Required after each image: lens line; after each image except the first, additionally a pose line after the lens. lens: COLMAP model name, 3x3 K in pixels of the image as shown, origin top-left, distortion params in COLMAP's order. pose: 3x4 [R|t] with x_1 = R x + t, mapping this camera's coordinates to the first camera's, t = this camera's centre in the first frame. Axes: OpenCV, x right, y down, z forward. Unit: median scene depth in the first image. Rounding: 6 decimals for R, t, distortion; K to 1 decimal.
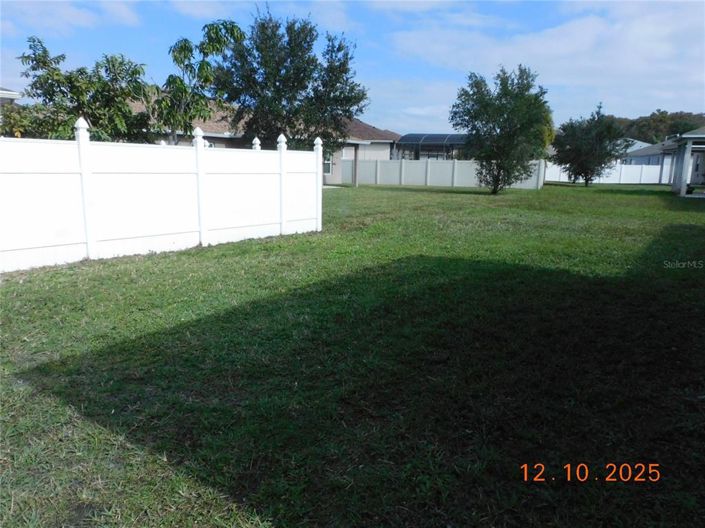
lens RADIAL K [[501.9, 0, 351.9], [0, 501.9, 262.2], [0, 0, 1]] dist [0.002511, 0.001702]
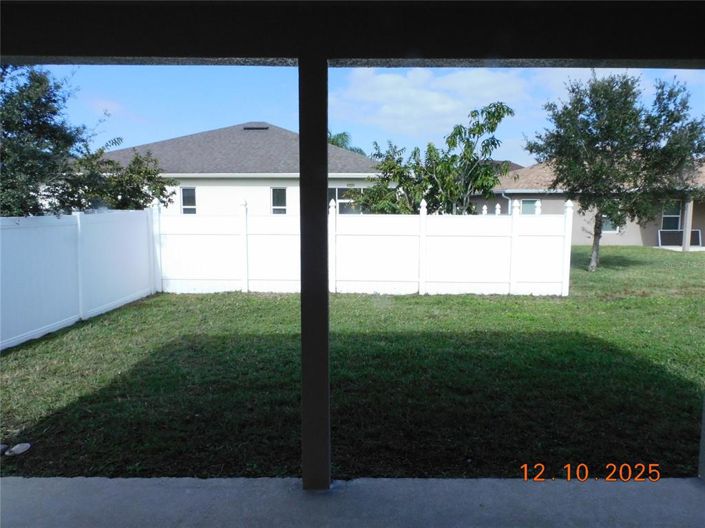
lens RADIAL K [[501.9, 0, 351.9], [0, 501.9, 262.2], [0, 0, 1]] dist [0.002511, 0.001702]
pose [[0.594351, 0.063496, -0.801695, 0.531075], [-0.146083, 0.988818, -0.029985, -0.044110], [0.790827, 0.134936, 0.596980, 0.116773]]
